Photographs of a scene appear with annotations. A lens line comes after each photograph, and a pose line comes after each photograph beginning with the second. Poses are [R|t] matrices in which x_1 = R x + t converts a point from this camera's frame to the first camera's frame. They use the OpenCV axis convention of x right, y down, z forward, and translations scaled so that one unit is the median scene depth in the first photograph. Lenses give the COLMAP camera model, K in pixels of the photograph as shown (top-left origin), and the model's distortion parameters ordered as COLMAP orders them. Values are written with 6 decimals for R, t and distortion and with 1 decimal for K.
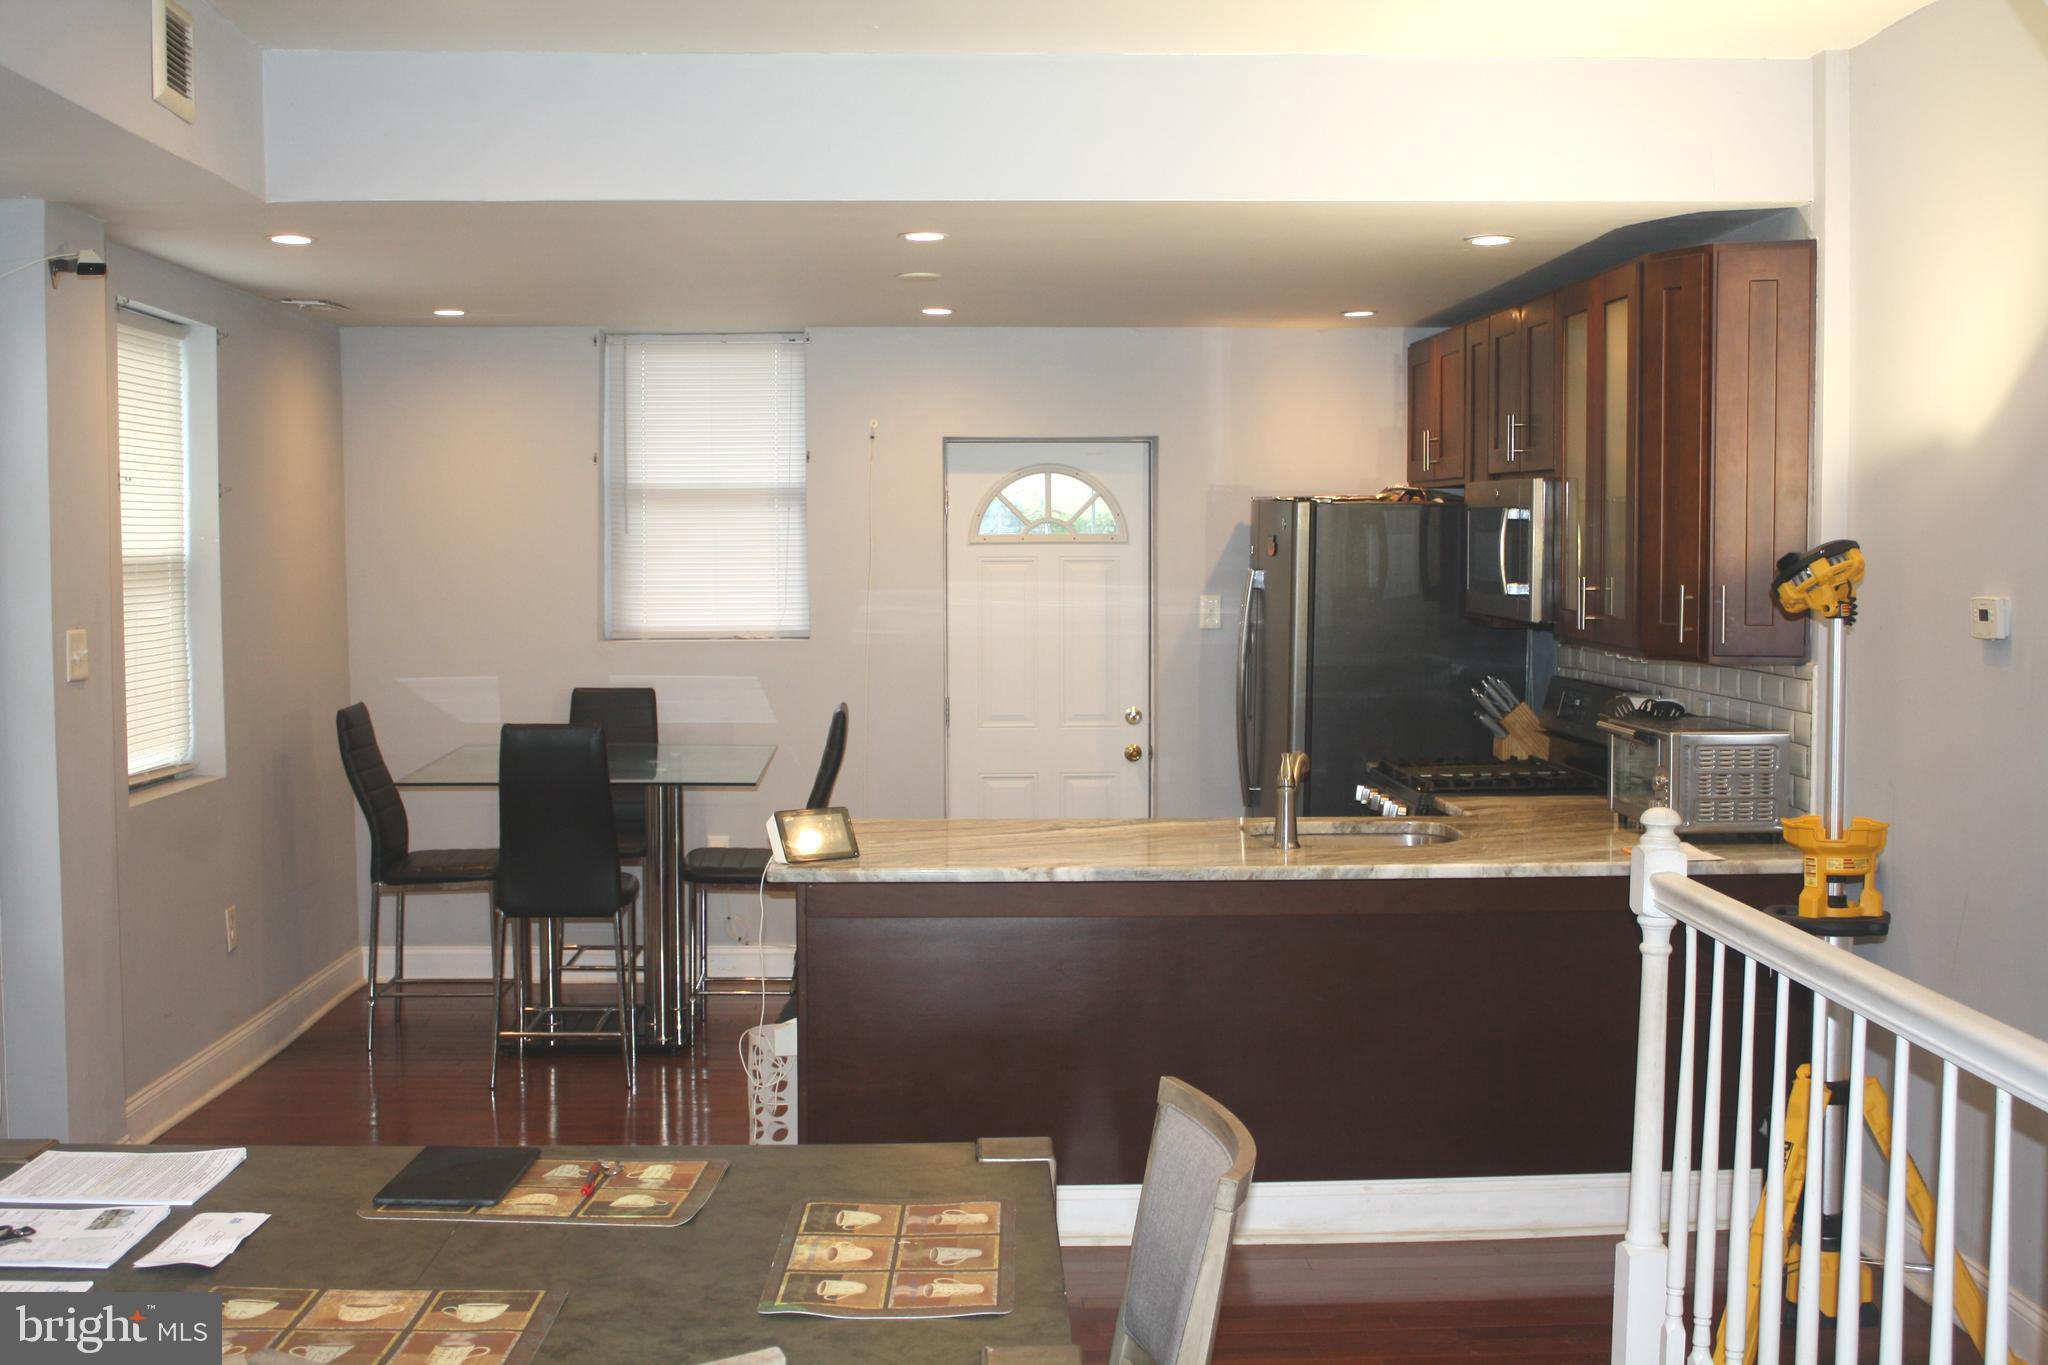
lens RADIAL K [[2244.3, 0, 1024.0], [0, 2244.3, 682.5], [0, 0, 1]] dist [-0.121416, 0.168733]
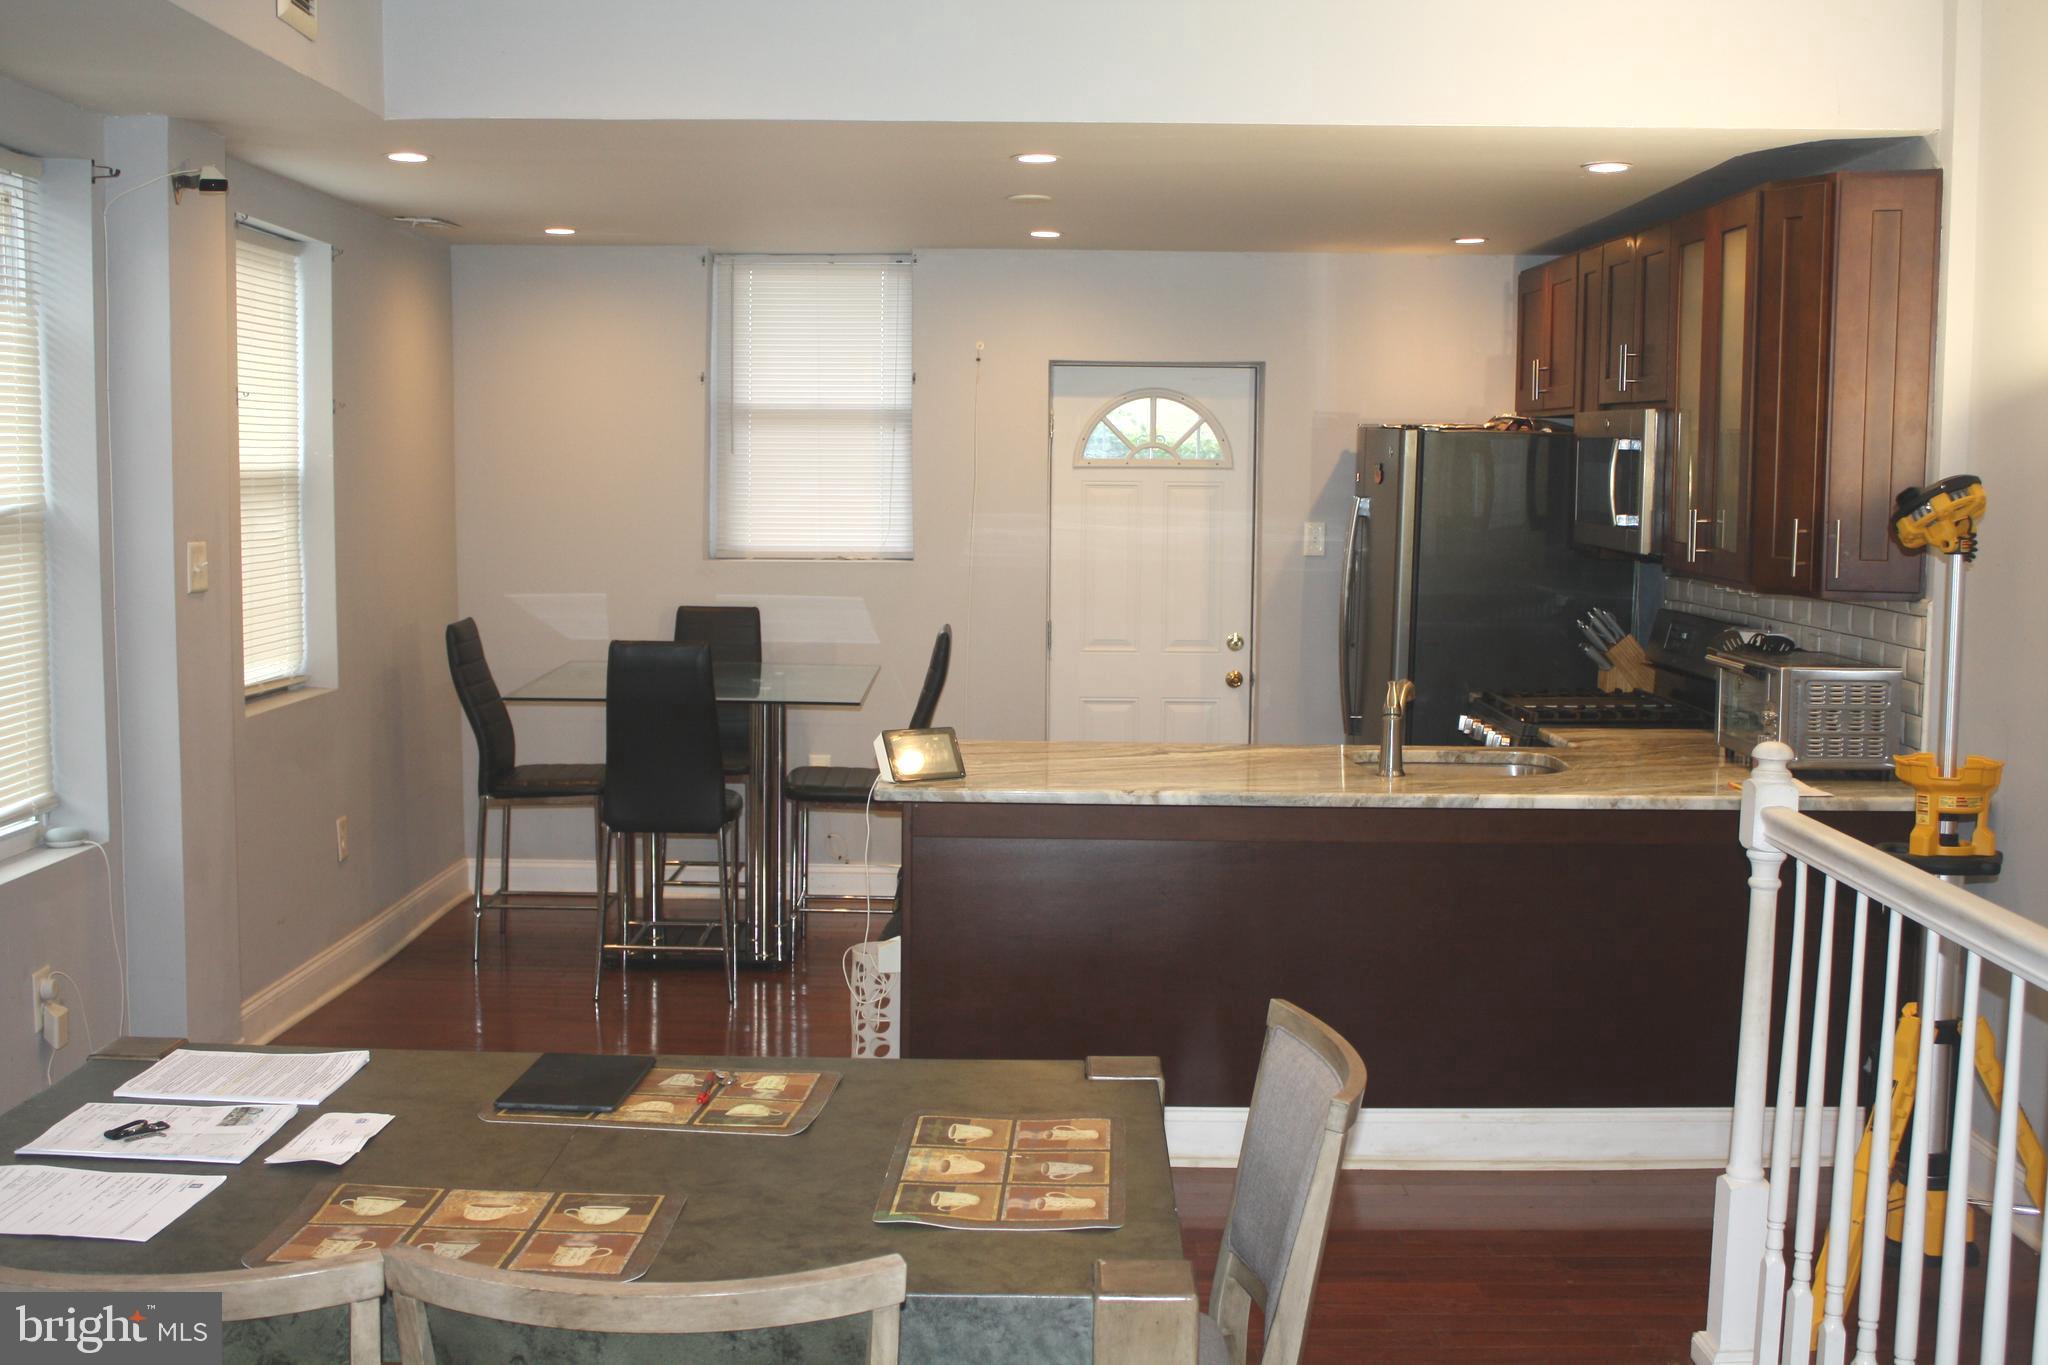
lens RADIAL K [[2244.3, 0, 1024.0], [0, 2244.3, 682.5], [0, 0, 1]] dist [-0.121416, 0.168733]
pose [[0.999027, 0.015972, -0.041118, -0.005282], [-0.014589, 0.999325, 0.033730, 0.000743], [0.041629, -0.033097, 0.998585, -0.002998]]
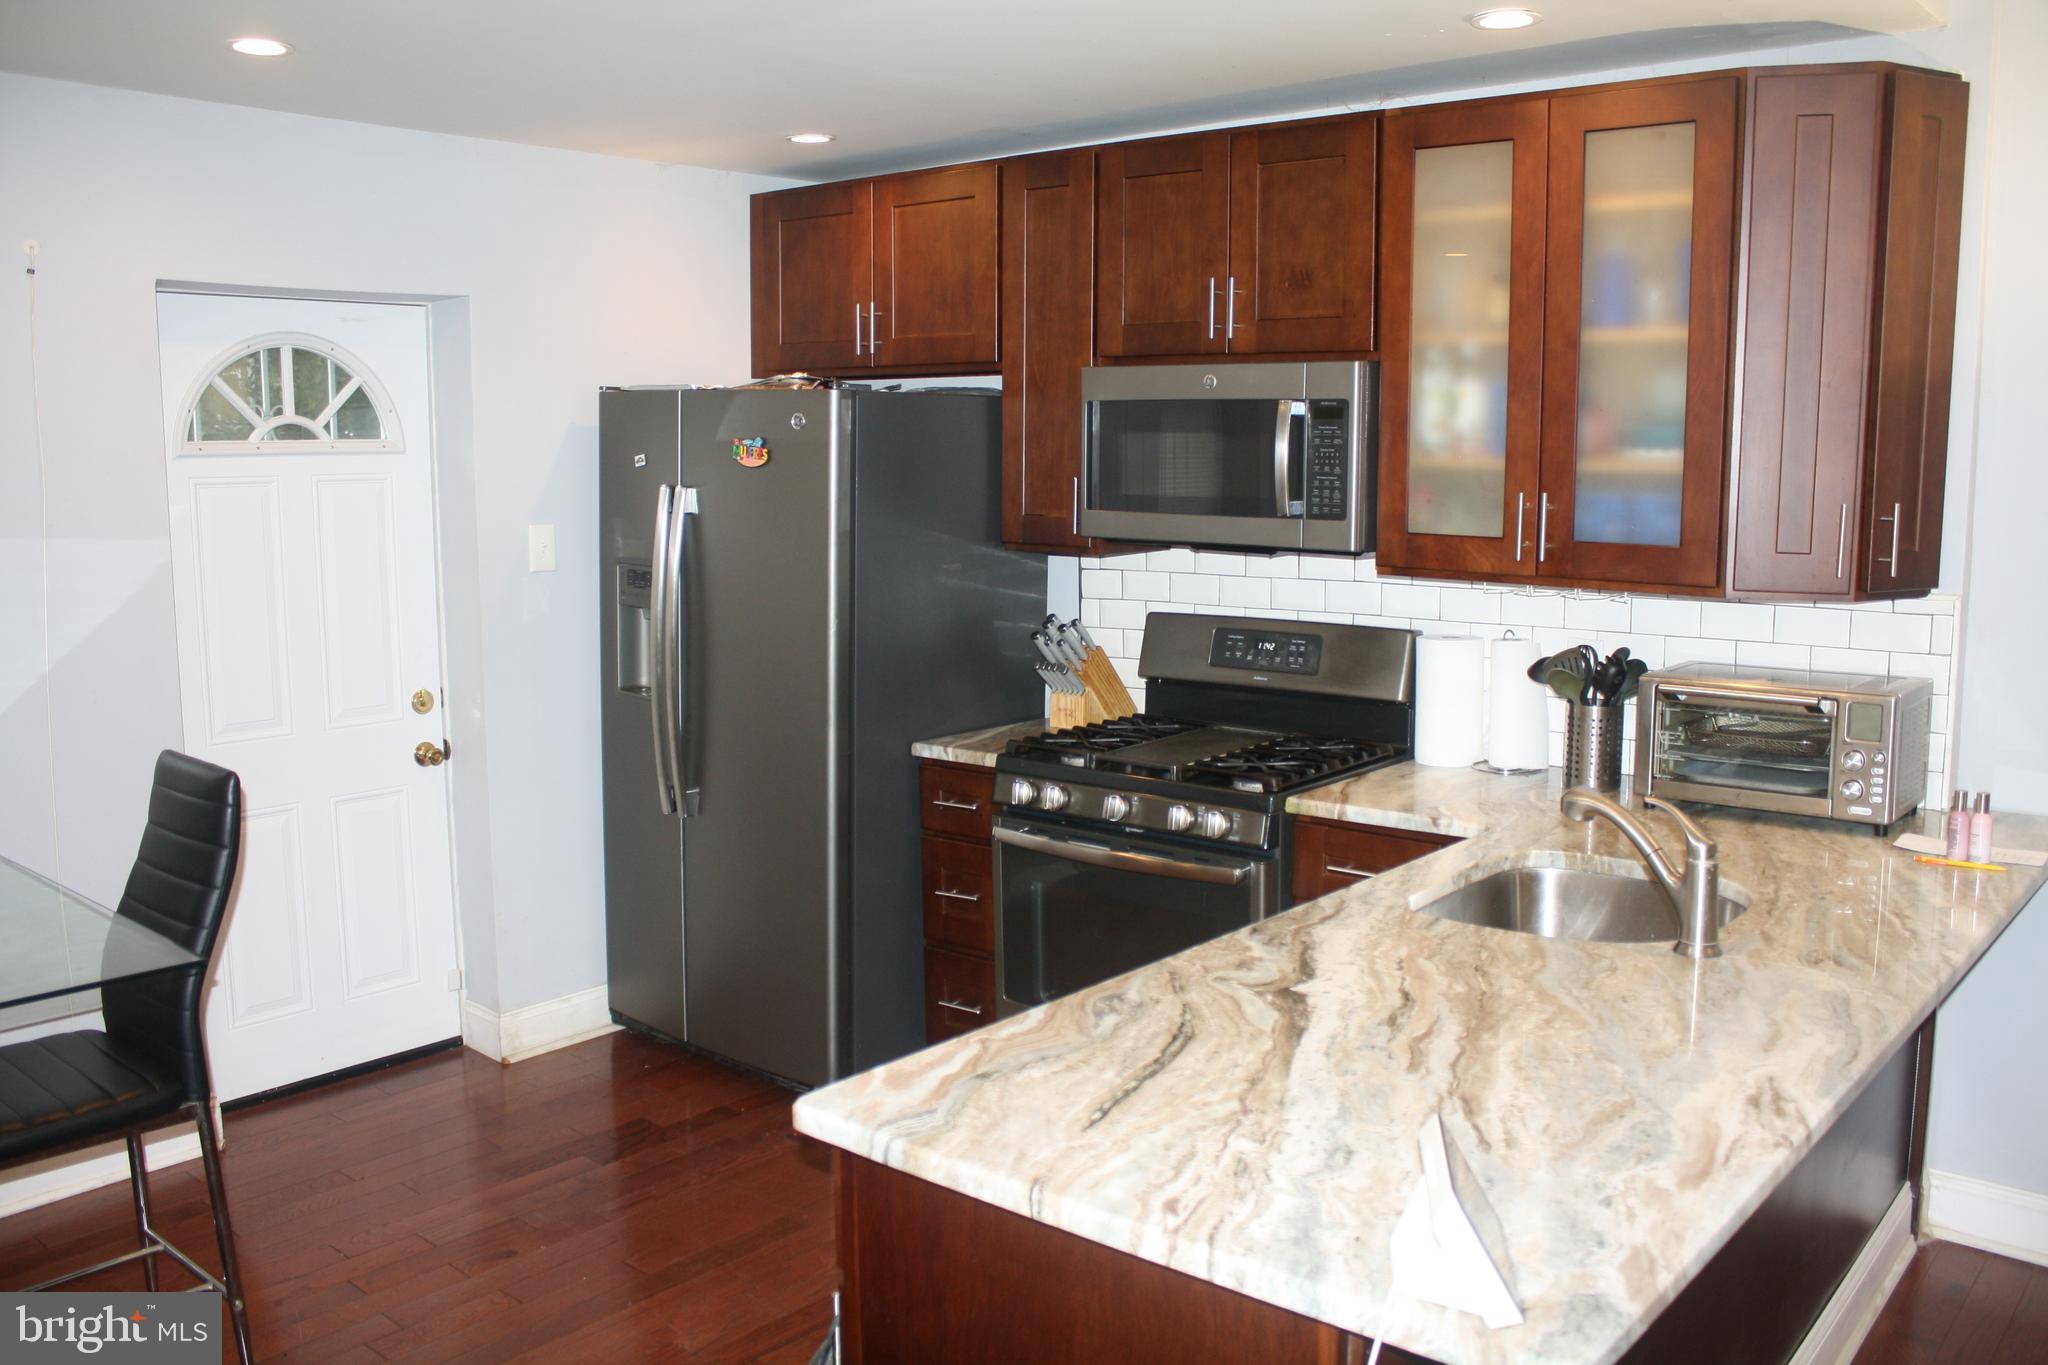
lens RADIAL K [[1707.6, 0, 1036.7], [0, 1707.6, 654.7], [0, 0, 1]] dist [-0.161761, 0.139662]
pose [[0.677039, -0.088890, 0.730559, -0.278474], [0.047886, 0.995896, 0.076797, -0.042447], [-0.734387, -0.017011, 0.678517, 0.703103]]
